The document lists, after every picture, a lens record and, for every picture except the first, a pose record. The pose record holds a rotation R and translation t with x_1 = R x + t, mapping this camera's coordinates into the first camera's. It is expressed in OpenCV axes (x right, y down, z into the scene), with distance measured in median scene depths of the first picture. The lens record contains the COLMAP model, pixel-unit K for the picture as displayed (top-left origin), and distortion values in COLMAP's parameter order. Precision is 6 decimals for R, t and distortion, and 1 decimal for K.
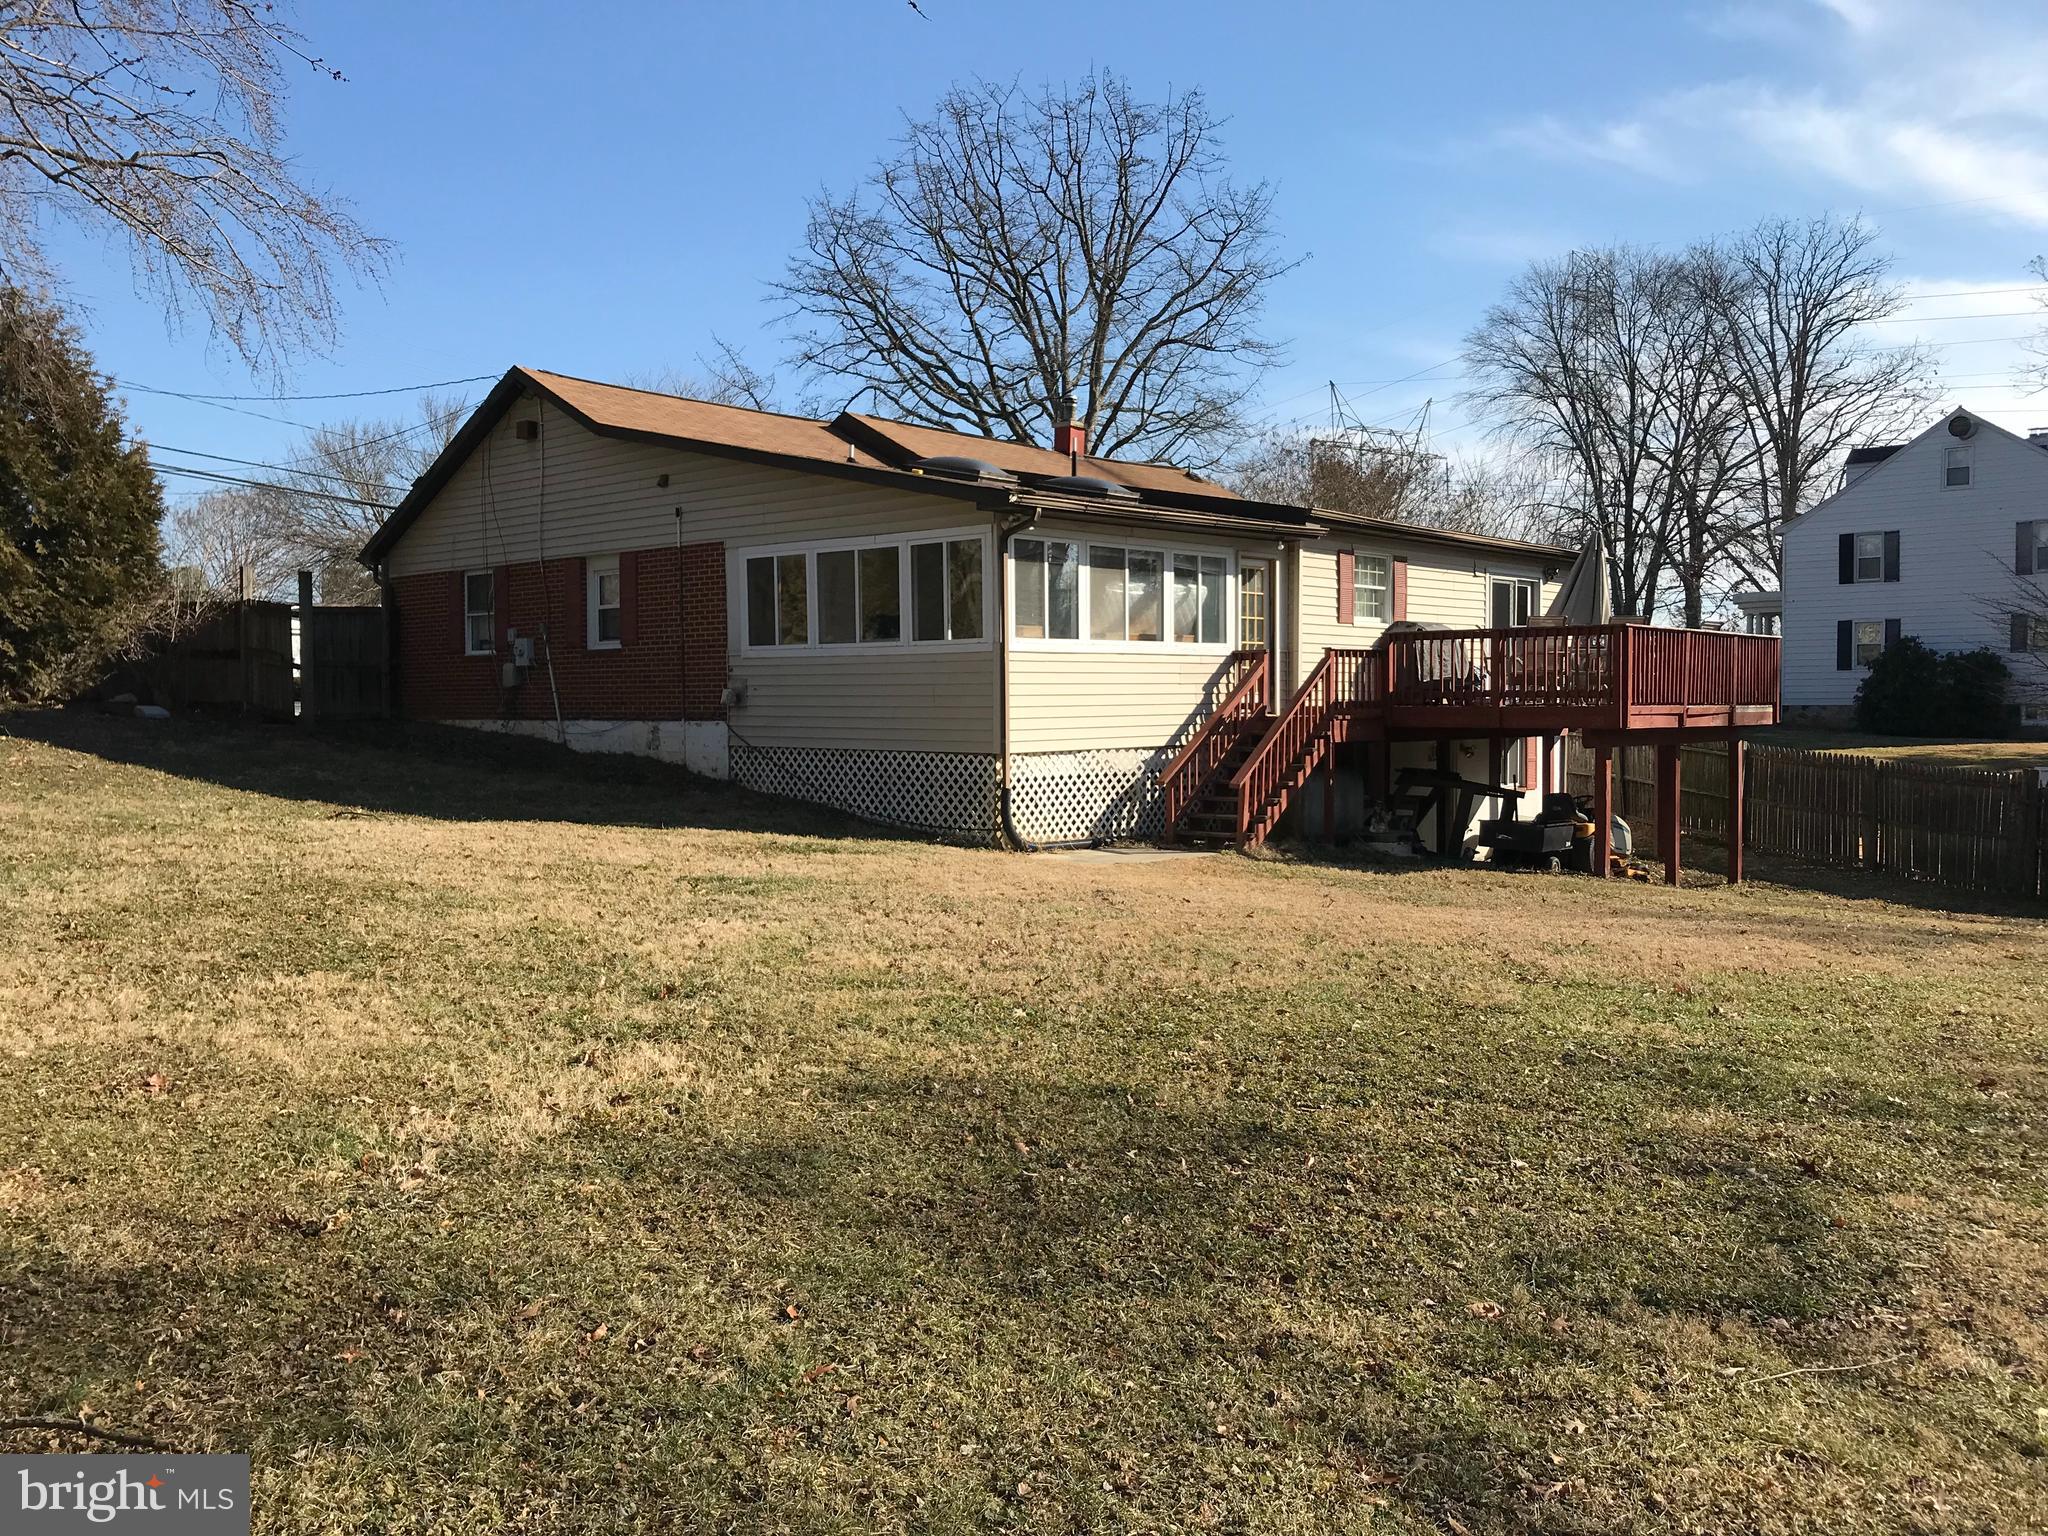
lens RADIAL K [[1643.5, 0, 1024.0], [0, 1643.5, 768.0], [0, 0, 1]] dist [0.011579, 0.001614]
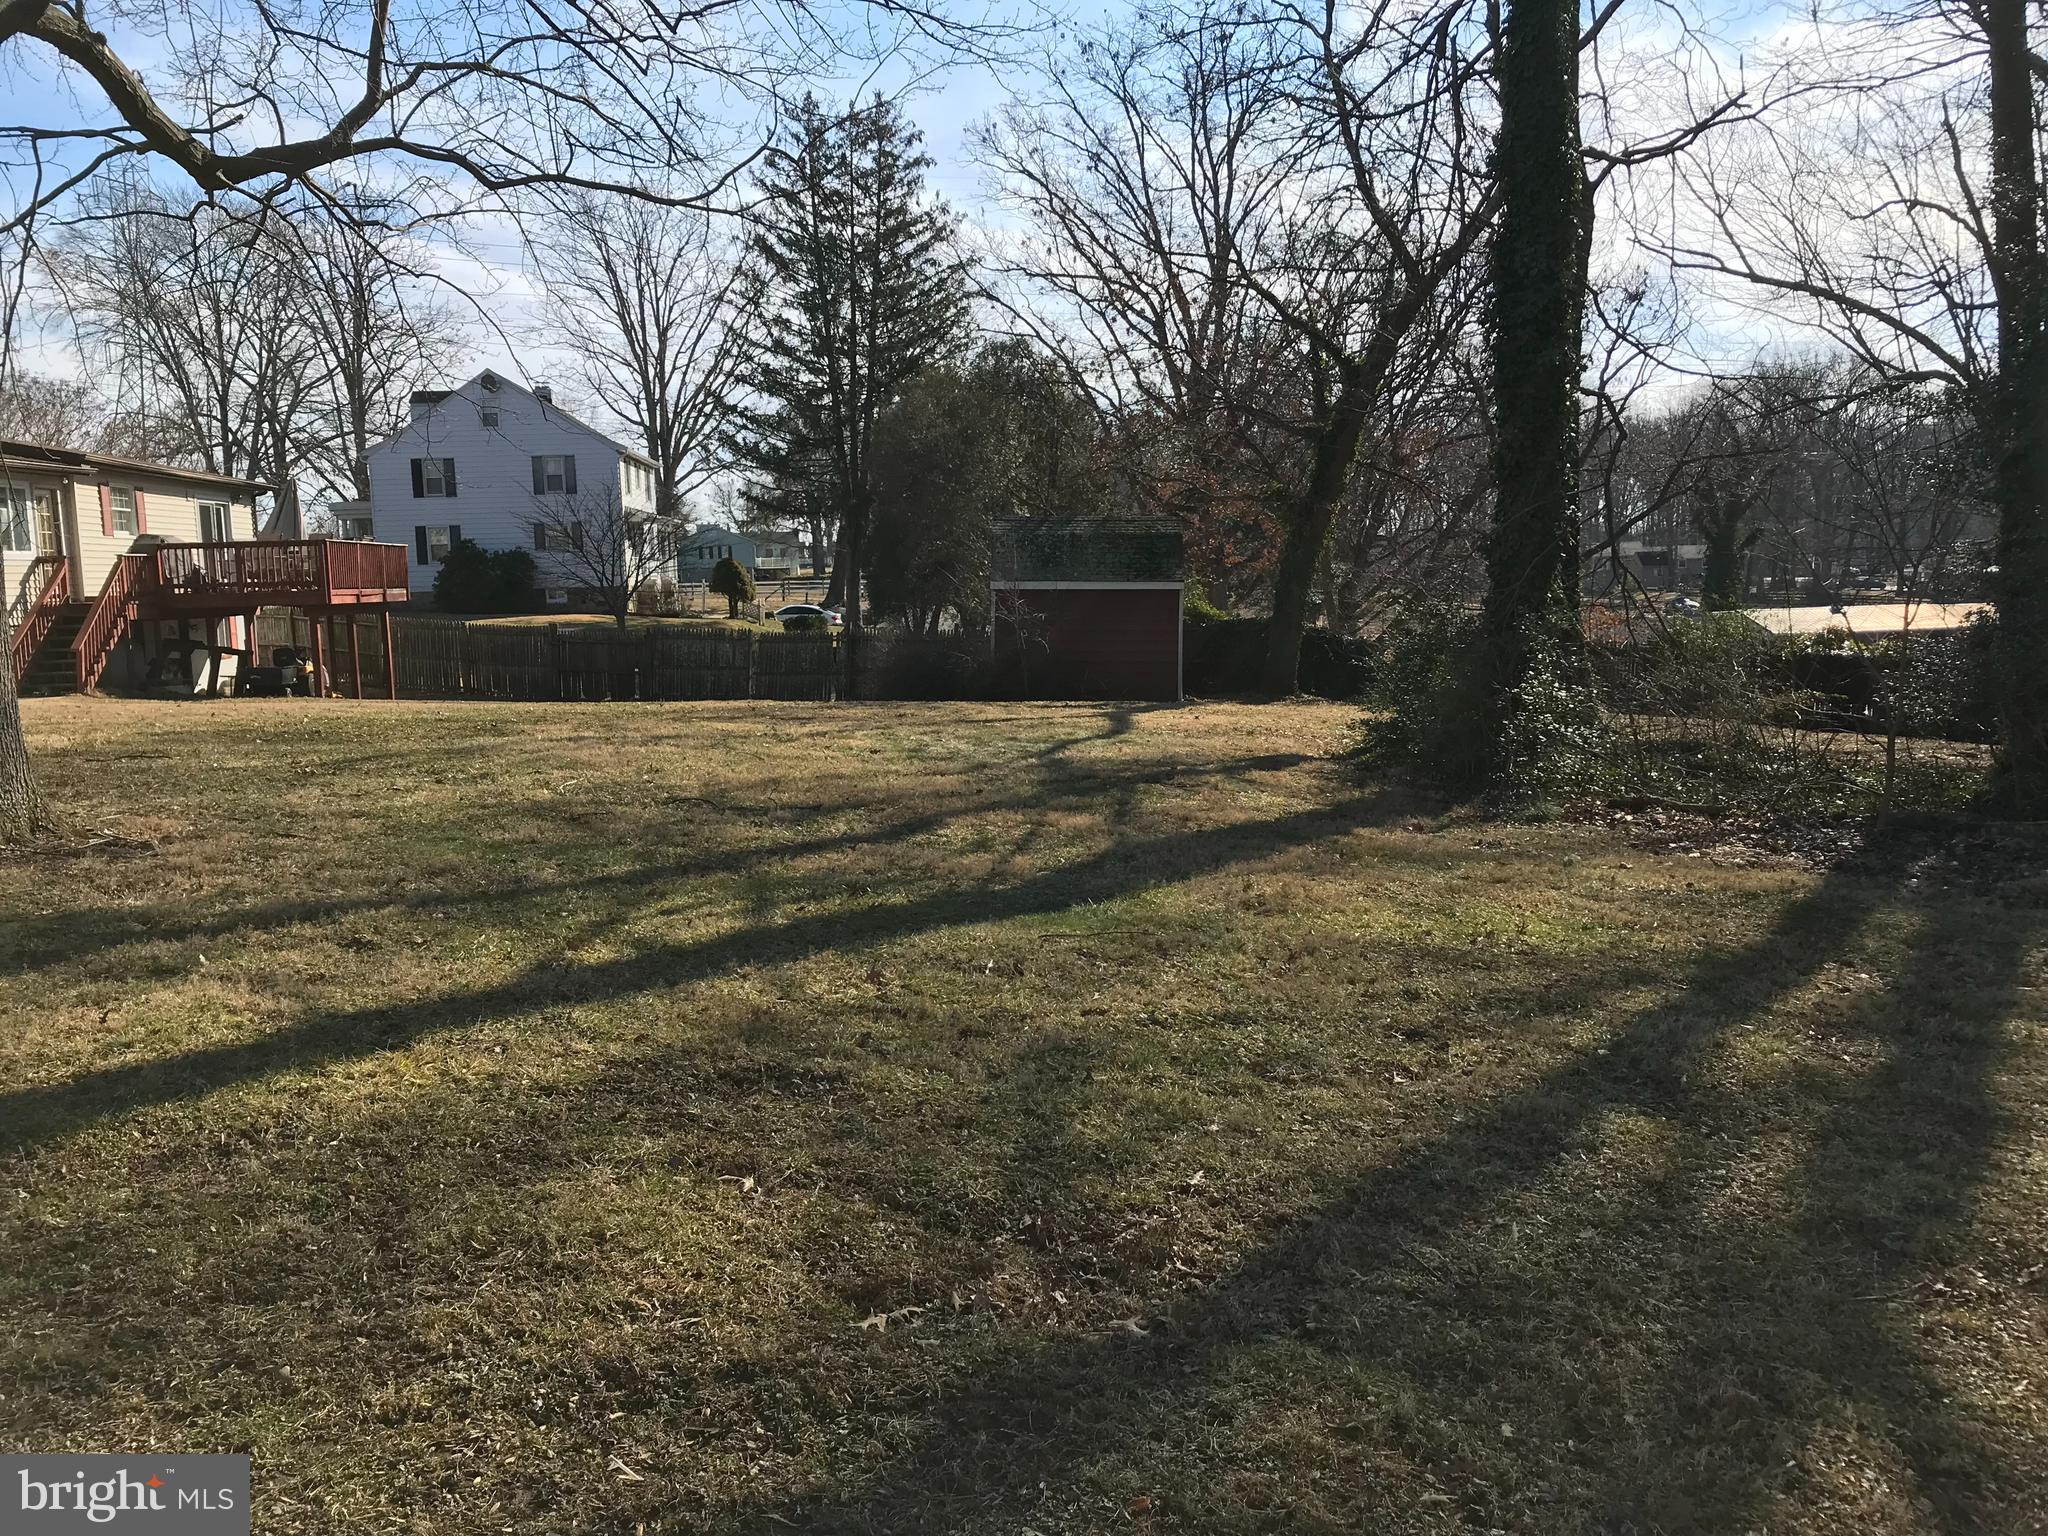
lens RADIAL K [[1732.9, 0, 1024.0], [0, 1732.9, 768.0], [0, 0, 1]] dist [0.033955, 0.007050]
pose [[0.689264, -0.097870, 0.717869, -0.185381], [0.056416, 0.995076, 0.081495, 0.015914], [-0.722310, -0.015673, 0.691392, -0.308397]]
